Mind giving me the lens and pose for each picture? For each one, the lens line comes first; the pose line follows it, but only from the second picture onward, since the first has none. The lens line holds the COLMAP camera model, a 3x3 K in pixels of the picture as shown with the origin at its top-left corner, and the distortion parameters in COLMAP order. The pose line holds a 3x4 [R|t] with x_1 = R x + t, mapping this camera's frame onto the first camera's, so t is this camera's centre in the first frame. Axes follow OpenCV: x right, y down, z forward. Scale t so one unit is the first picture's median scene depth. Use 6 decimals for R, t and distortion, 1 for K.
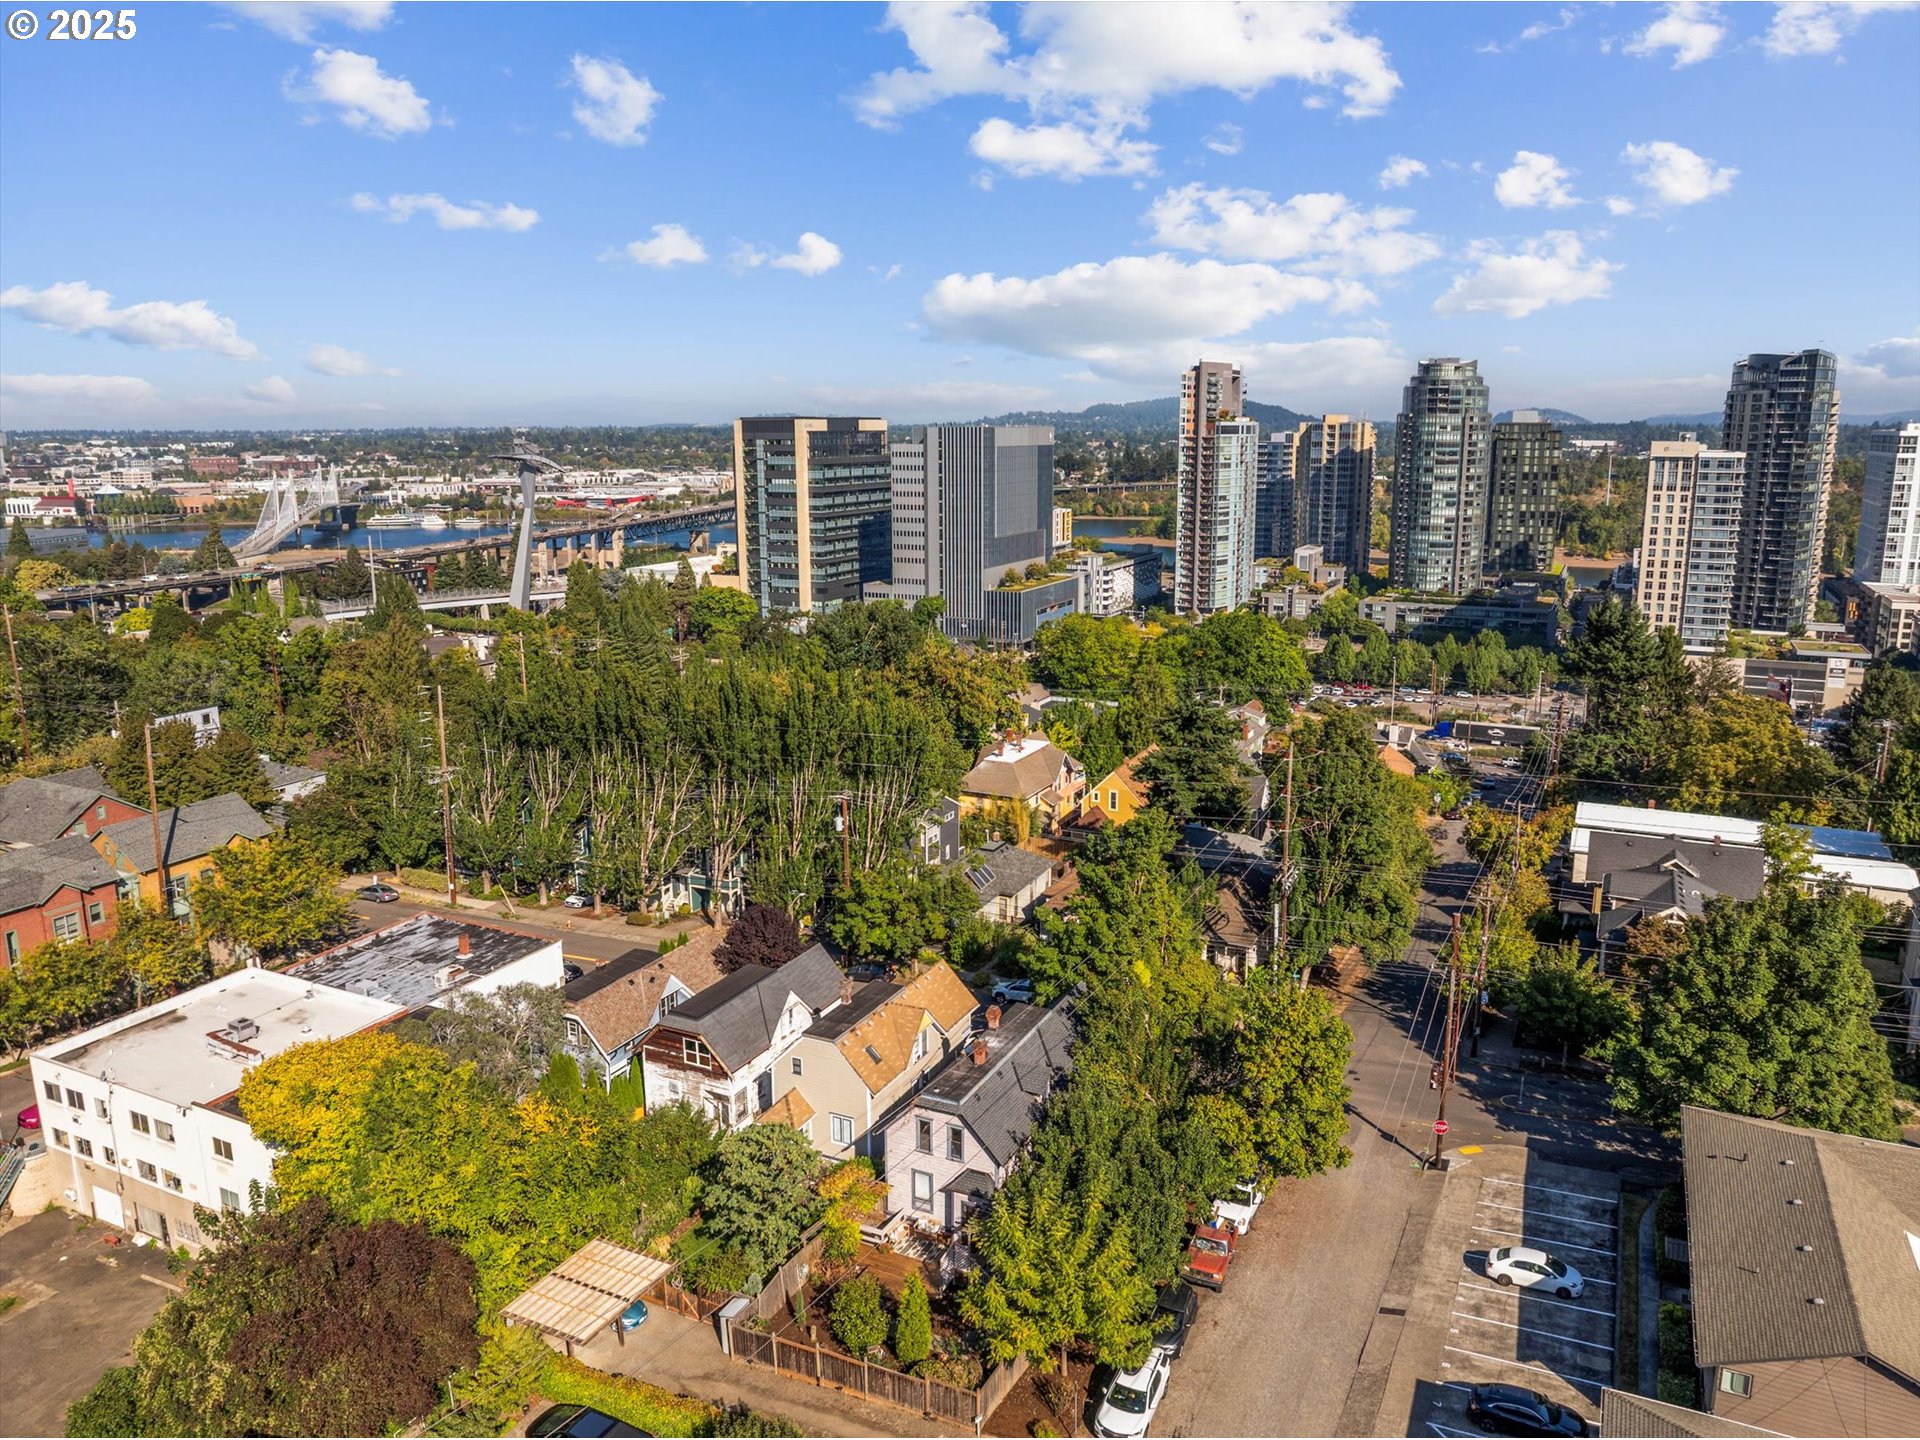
lens RADIAL K [[1357.2, 0, 957.9], [0, 1357.2, 719.3], [0, 0, 1]] dist [-0.049549, 0.021008]
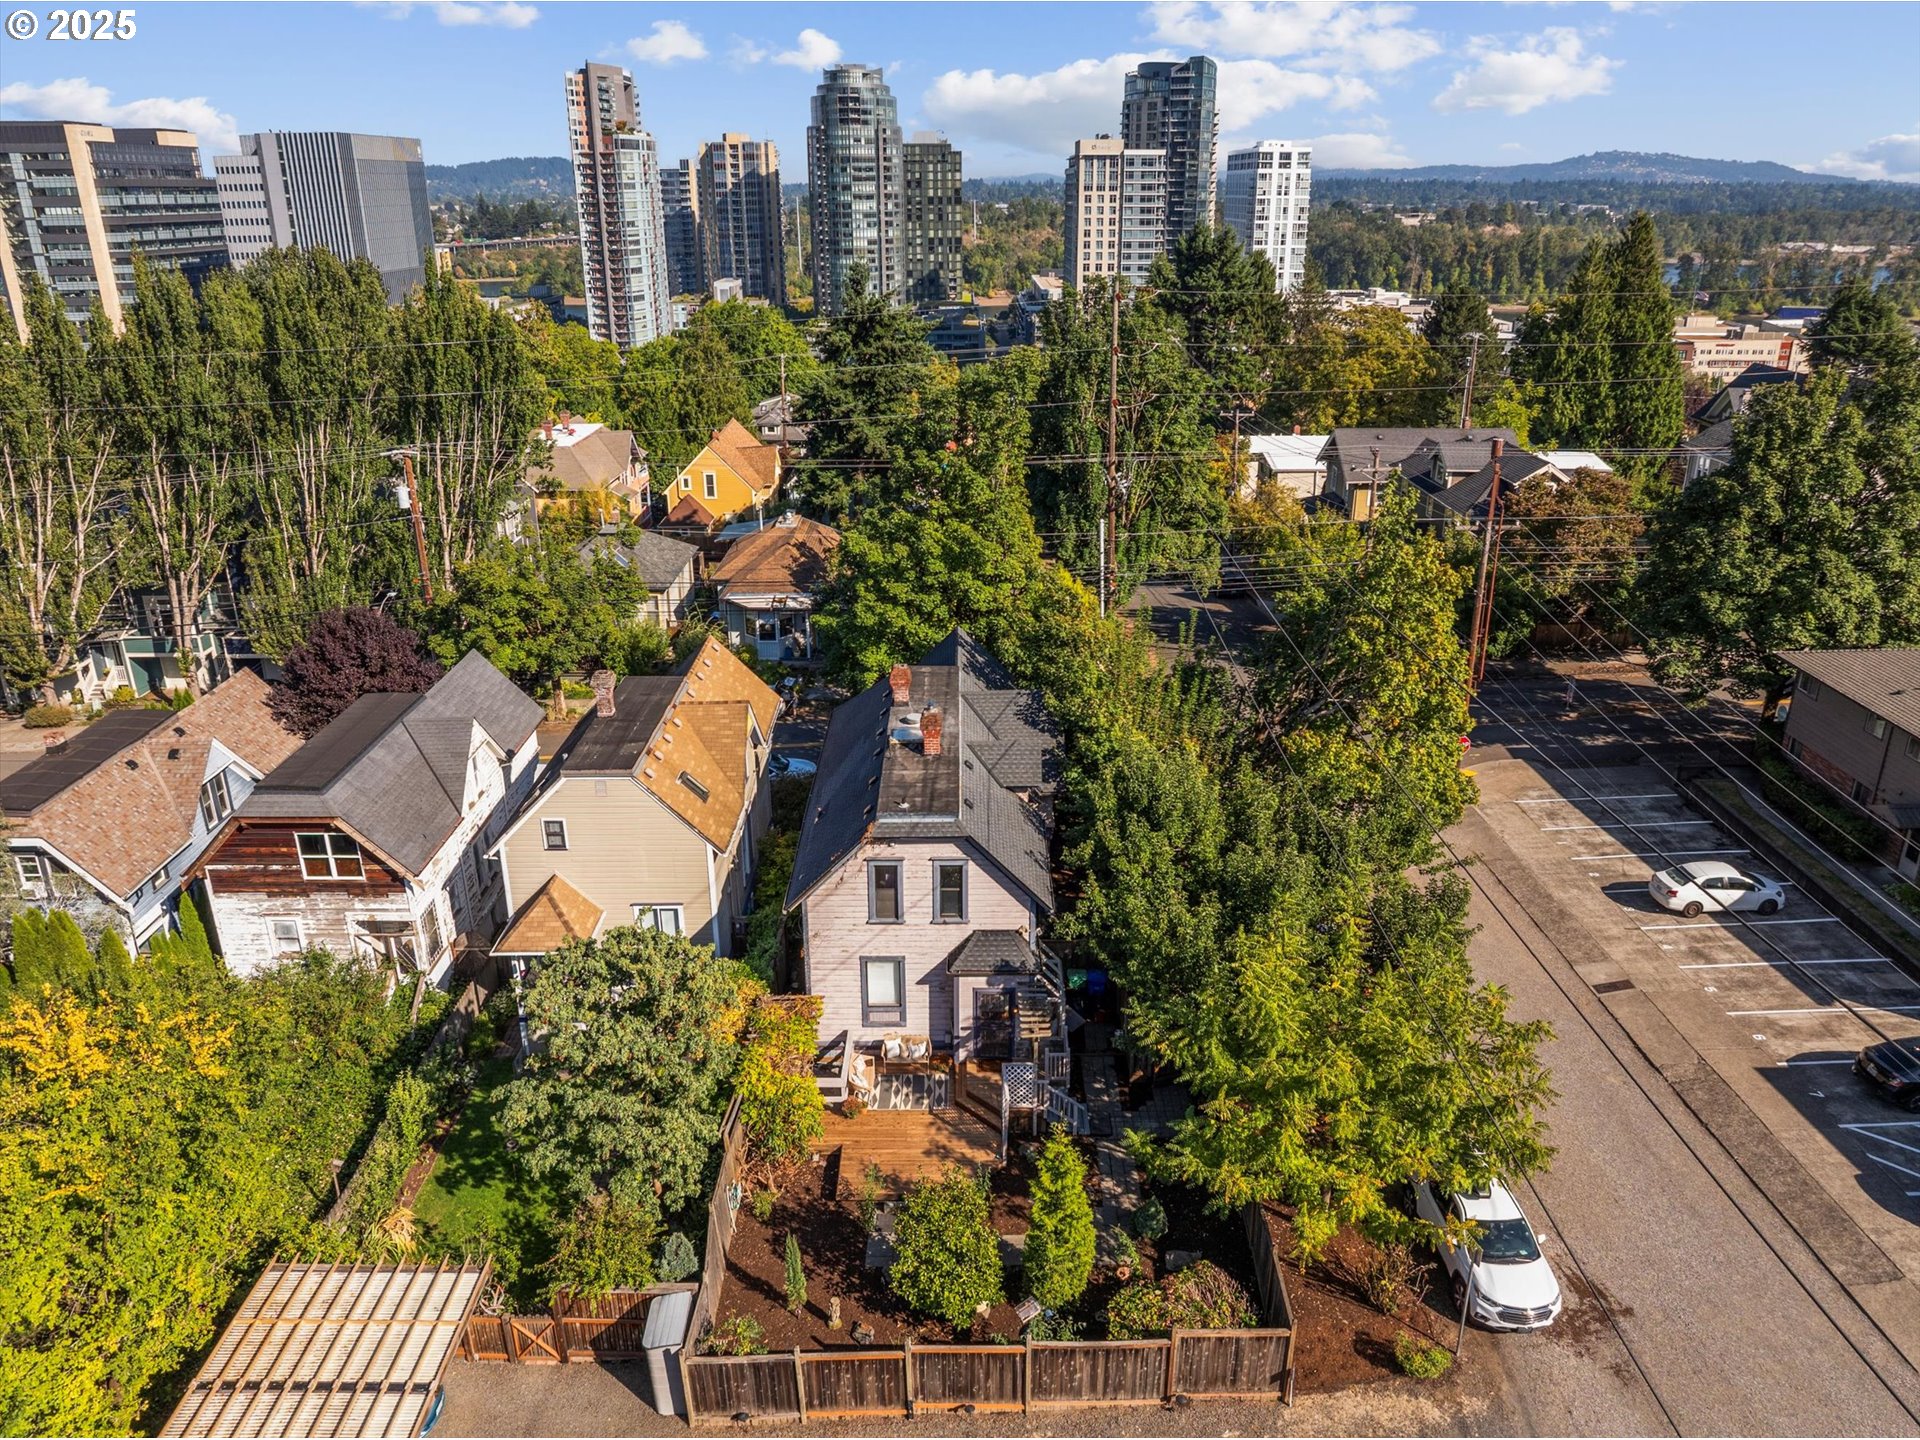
lens RADIAL K [[1357.2, 0, 967.3], [0, 1357.2, 724.7], [0, 0, 1]] dist [-0.049549, 0.021008]
pose [[0.895747, -0.161896, 0.414037, -0.040175], [0.092597, 0.978851, 0.182420, 0.028364], [-0.434814, -0.125064, 0.891794, 0.098691]]
